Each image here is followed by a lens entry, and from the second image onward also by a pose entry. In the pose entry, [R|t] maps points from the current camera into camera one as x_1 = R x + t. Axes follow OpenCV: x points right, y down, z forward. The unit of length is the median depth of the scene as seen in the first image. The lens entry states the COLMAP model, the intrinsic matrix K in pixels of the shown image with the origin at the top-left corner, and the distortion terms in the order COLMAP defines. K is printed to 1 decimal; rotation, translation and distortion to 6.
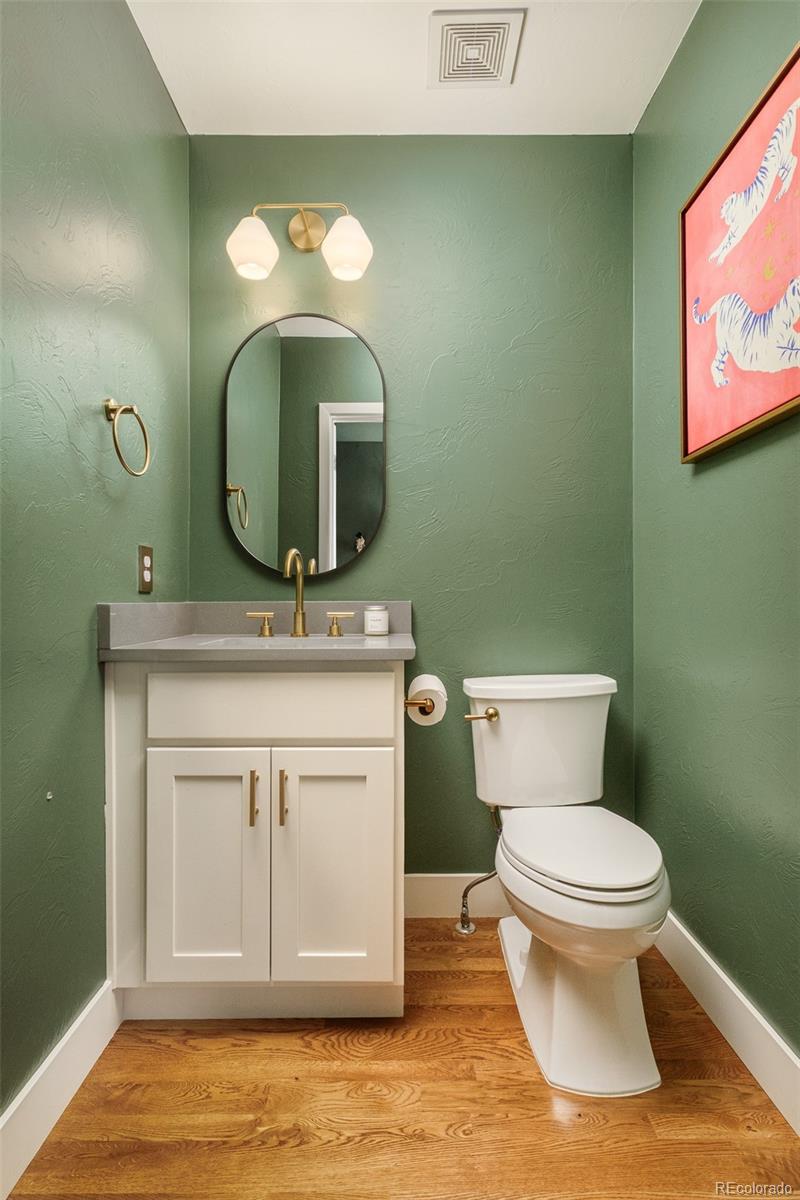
lens RADIAL K [[581.8, 0, 400.7], [0, 581.8, 603.0], [0, 0, 1]] dist [-0.010785, 0.007987]
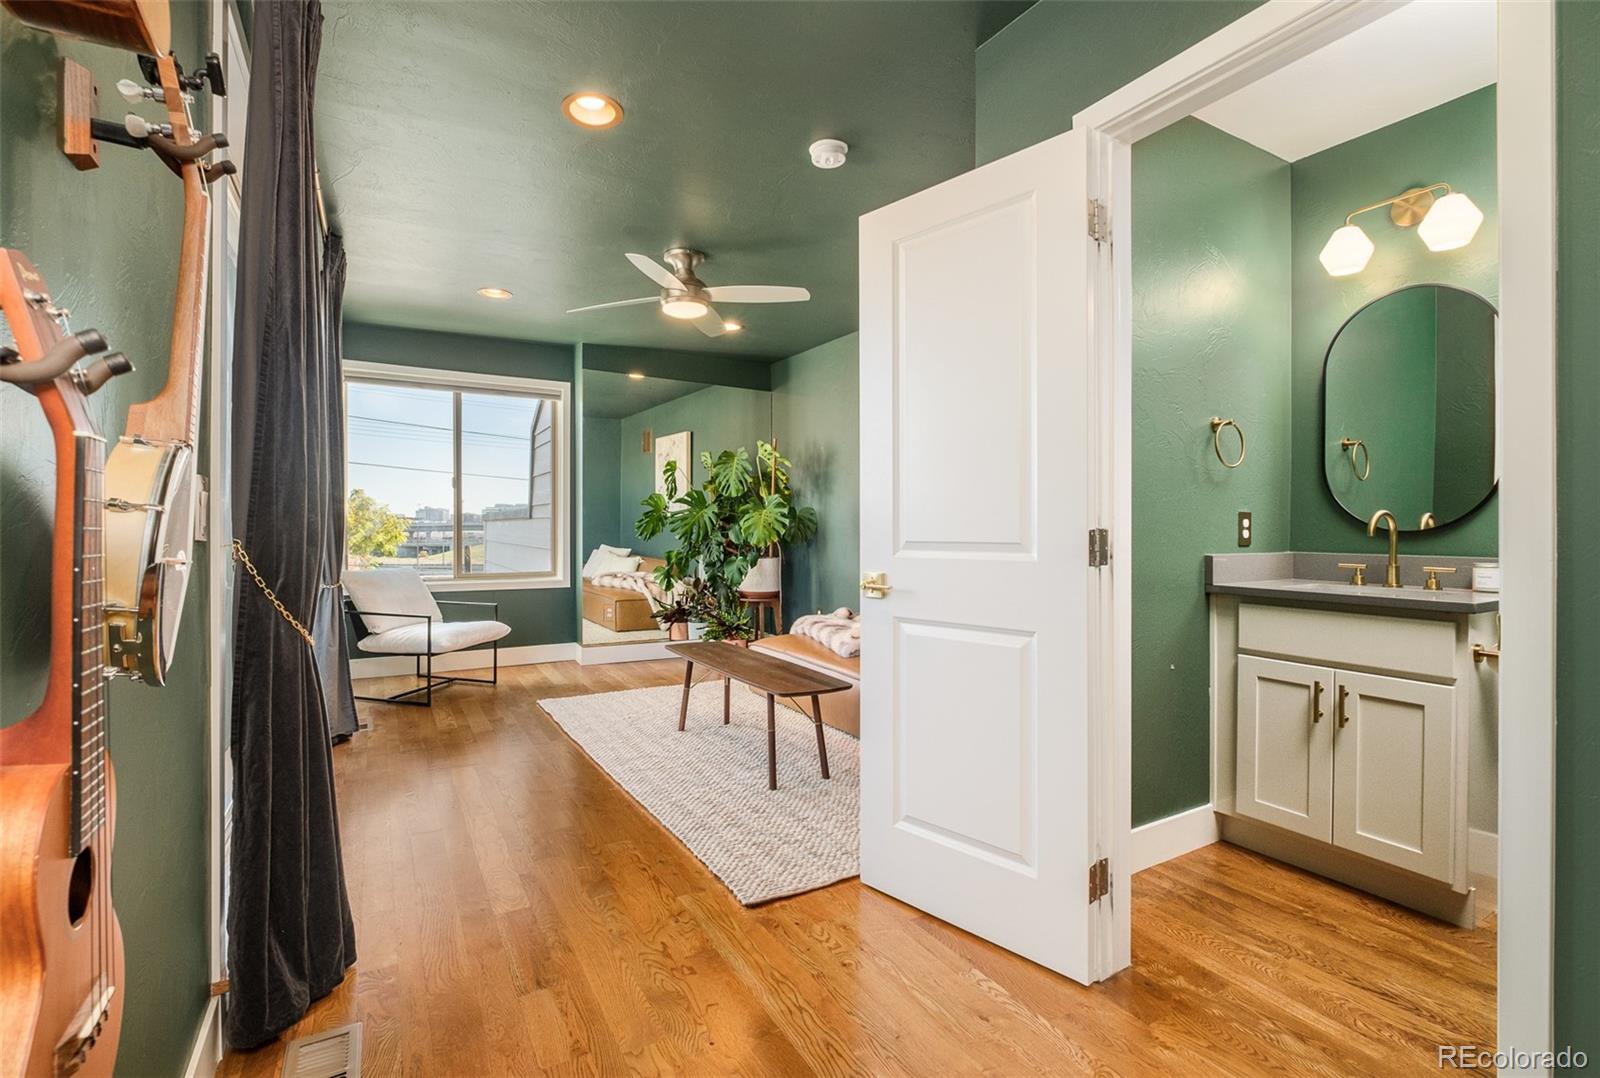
lens RADIAL K [[723.0, 0, 794.1], [0, 723.0, 531.2], [0, 0, 1]] dist [0.001287, 0.000251]
pose [[0.498829, 0.009927, -0.866644, 0.583896], [-0.001553, 0.999943, 0.010560, -0.079643], [0.866699, -0.003922, 0.498816, -0.881767]]
